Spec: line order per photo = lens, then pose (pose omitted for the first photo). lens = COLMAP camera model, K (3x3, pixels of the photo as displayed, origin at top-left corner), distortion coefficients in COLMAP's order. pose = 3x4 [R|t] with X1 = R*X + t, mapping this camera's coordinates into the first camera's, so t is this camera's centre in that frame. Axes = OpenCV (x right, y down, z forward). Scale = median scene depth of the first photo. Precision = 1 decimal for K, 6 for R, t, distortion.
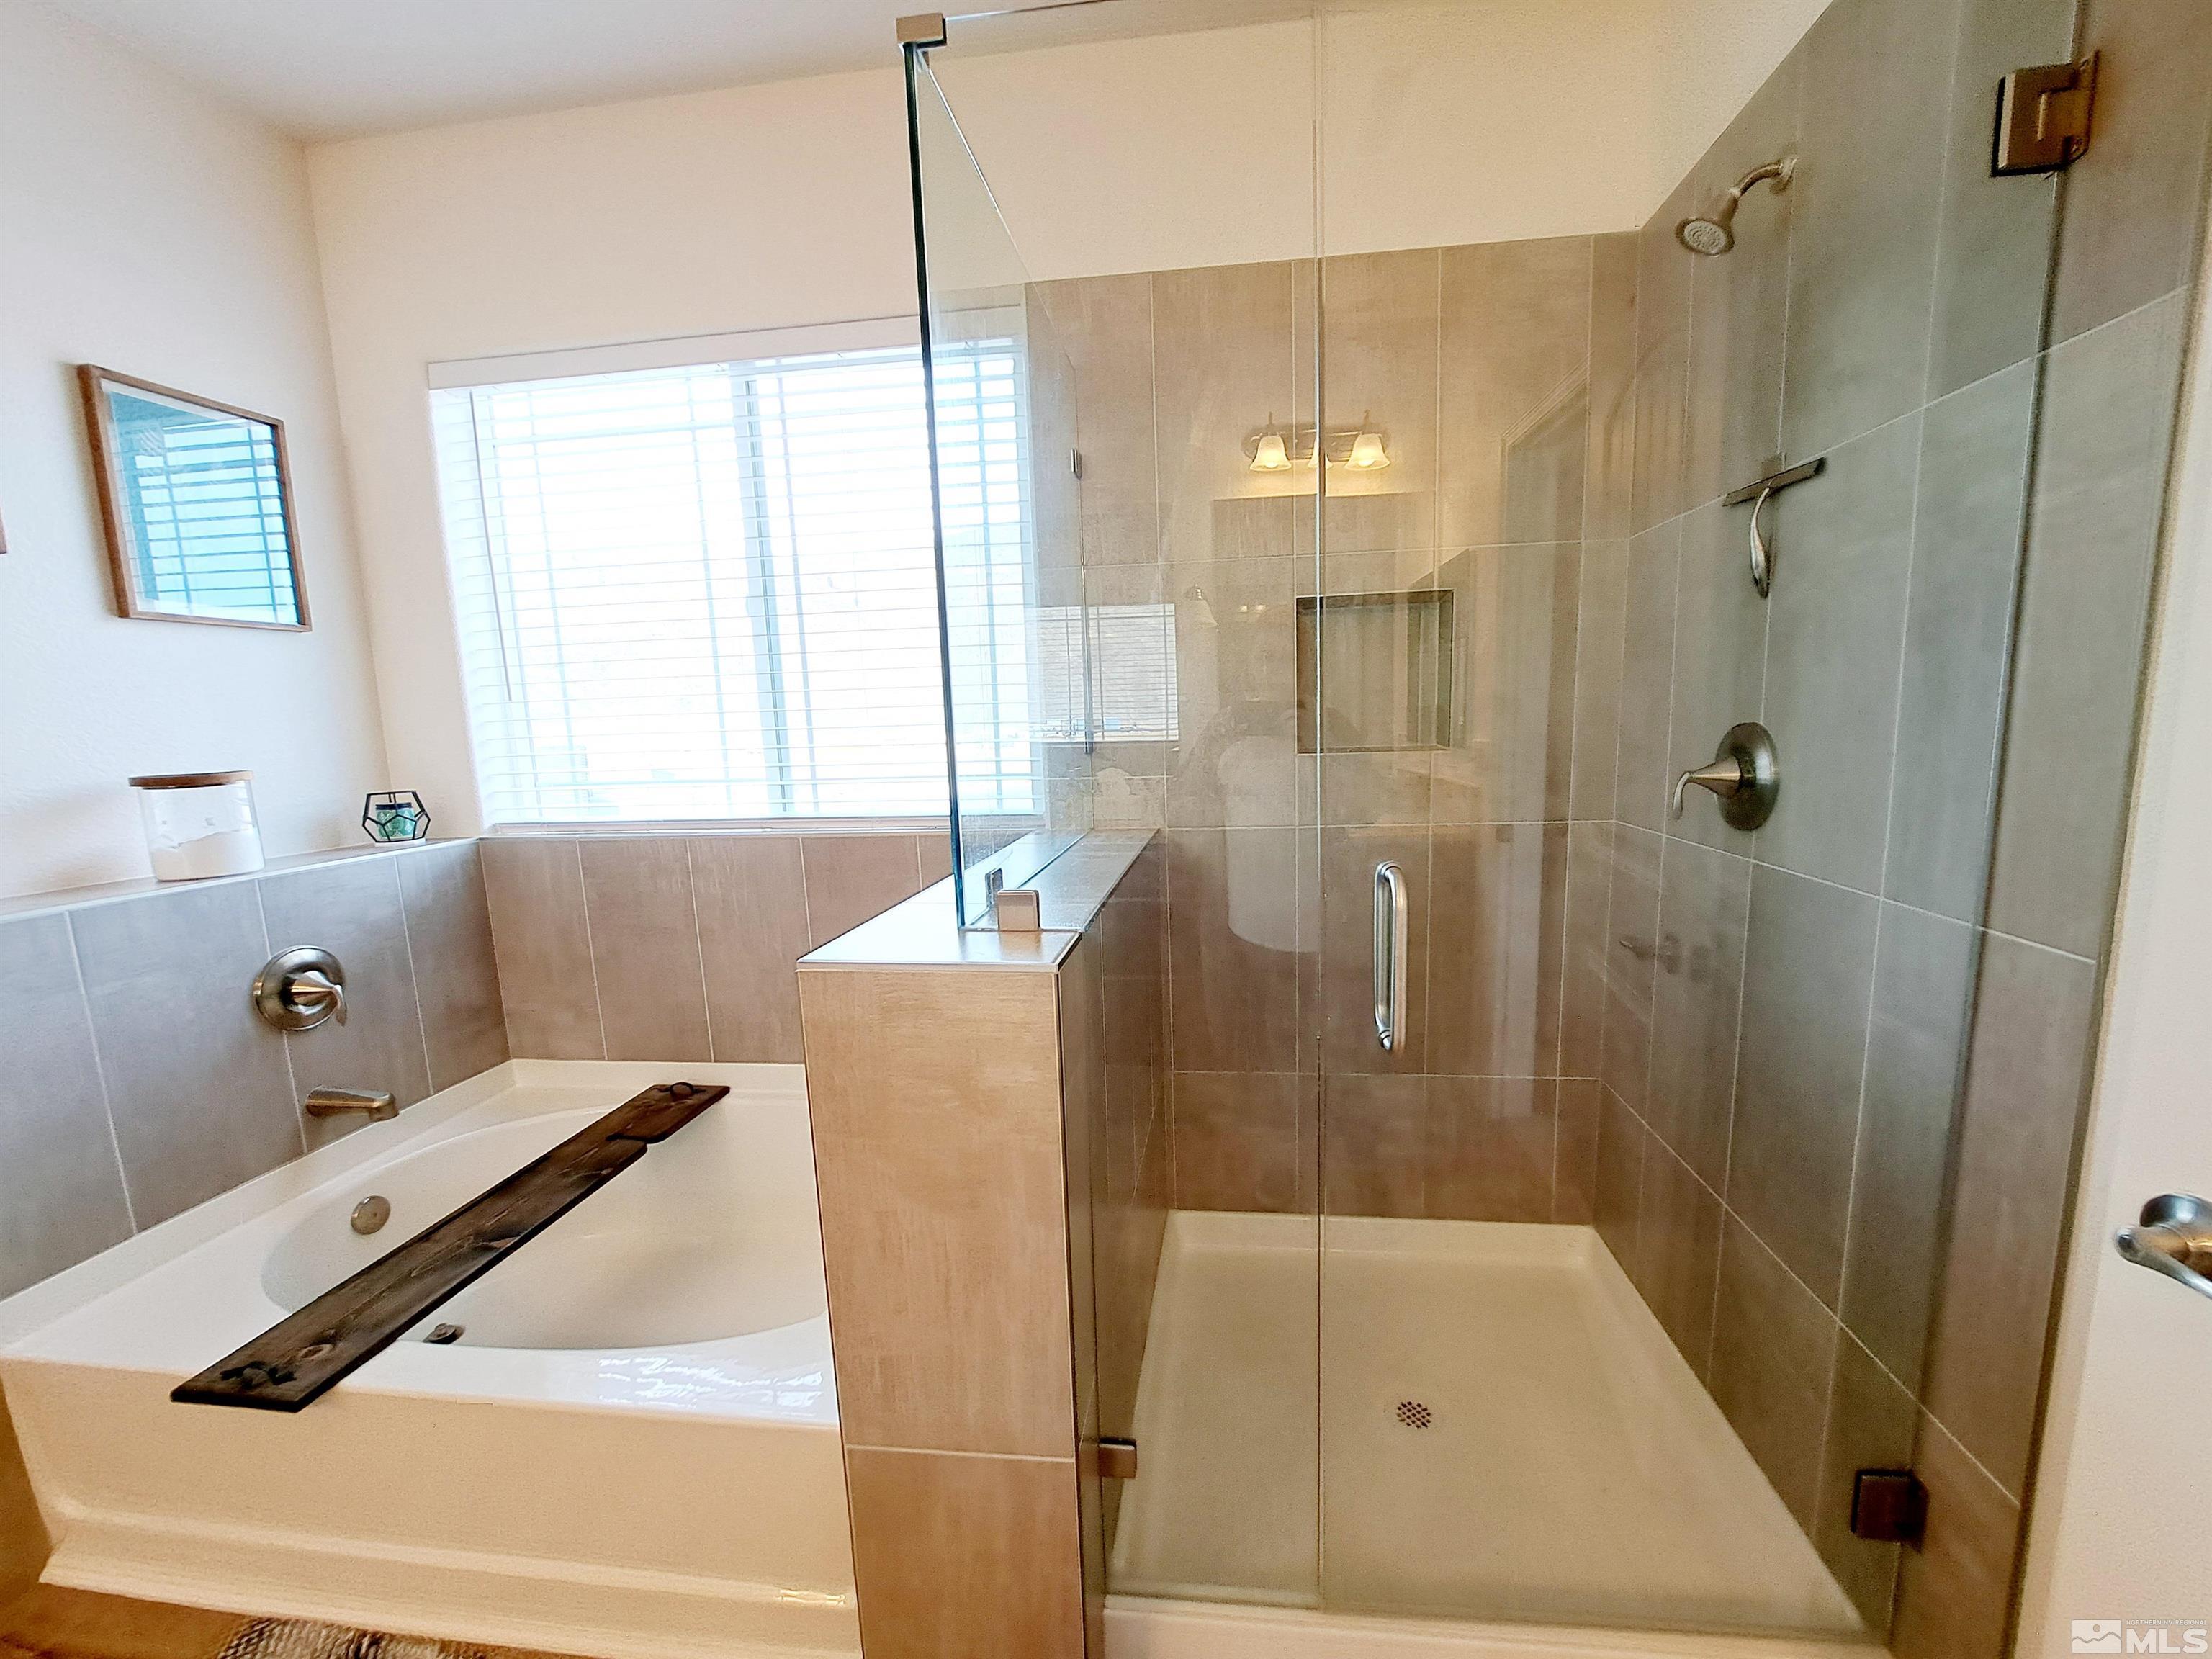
lens RADIAL K [[892.6, 0, 1148.9], [0, 892.6, 849.2], [0, 0, 1]] dist [-0.014629, -0.000310]
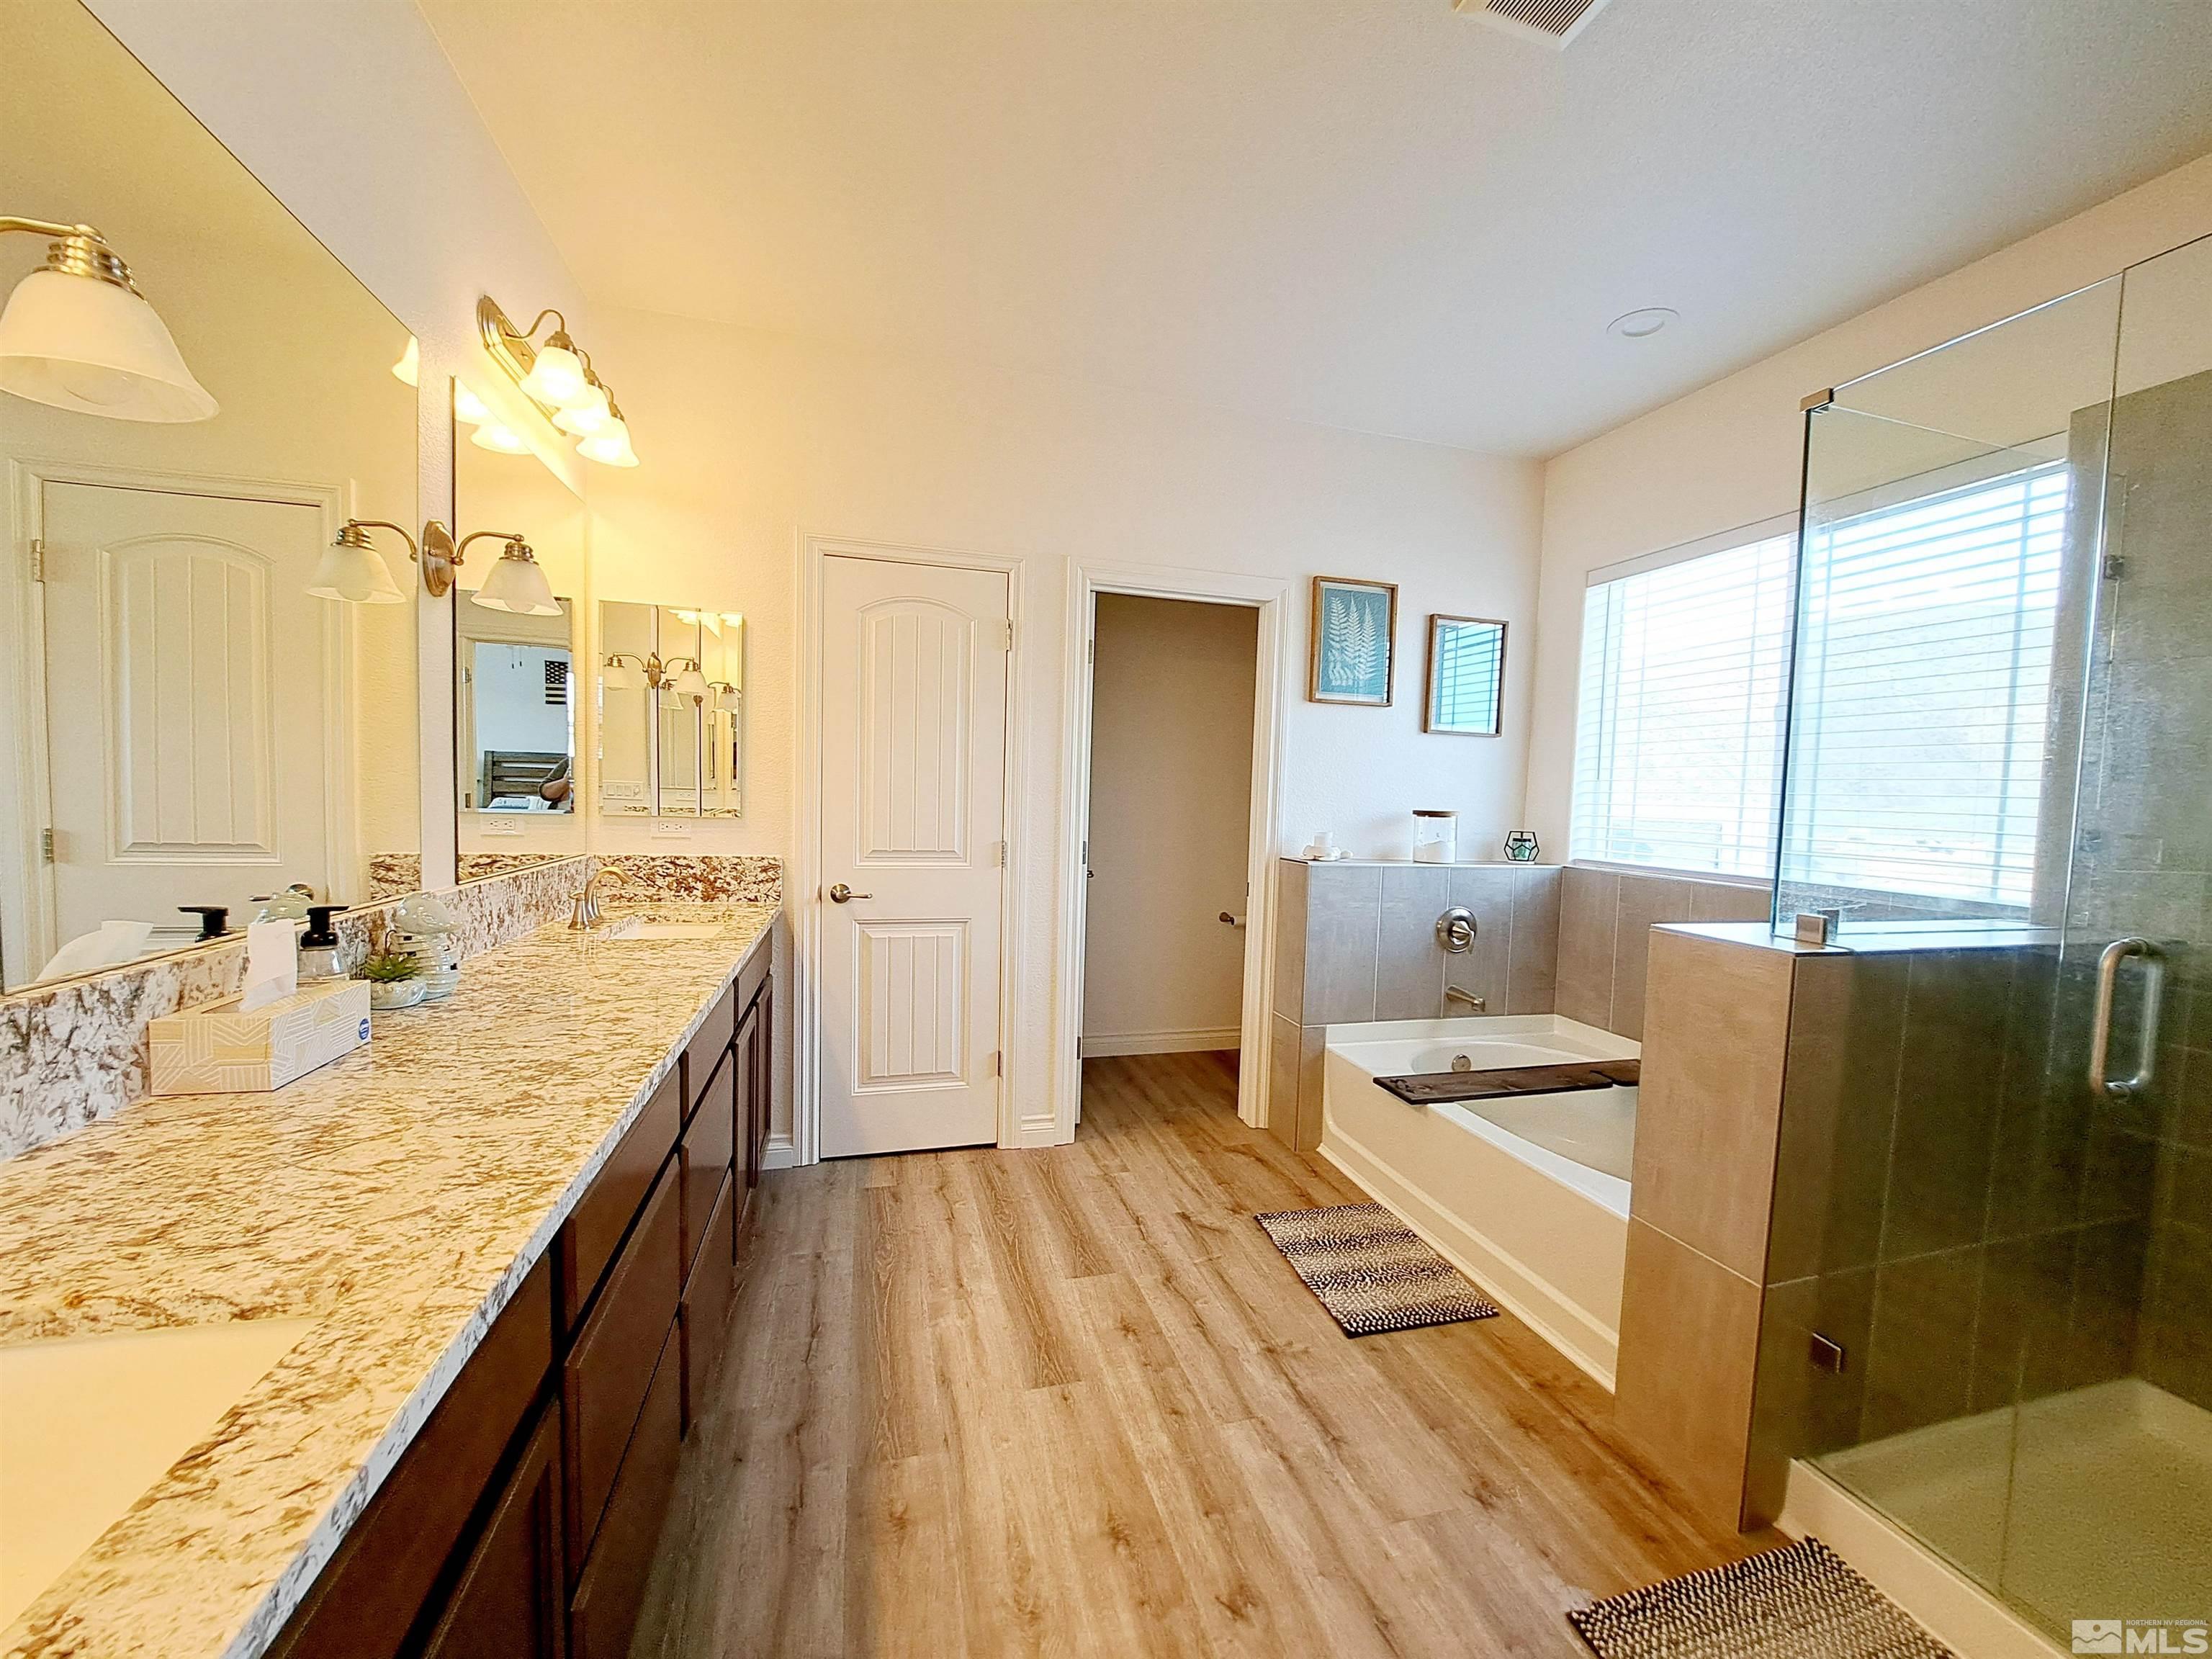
lens RADIAL K [[870.9, 0, 1134.5], [0, 870.9, 843.3], [0, 0, 1]] dist [-0.010592, -0.000122]
pose [[0.390414, 0.096434, -0.915575, 0.410353], [-0.181188, 0.983097, 0.026285, 0.053793], [0.902634, 0.155629, 0.401287, -0.357753]]
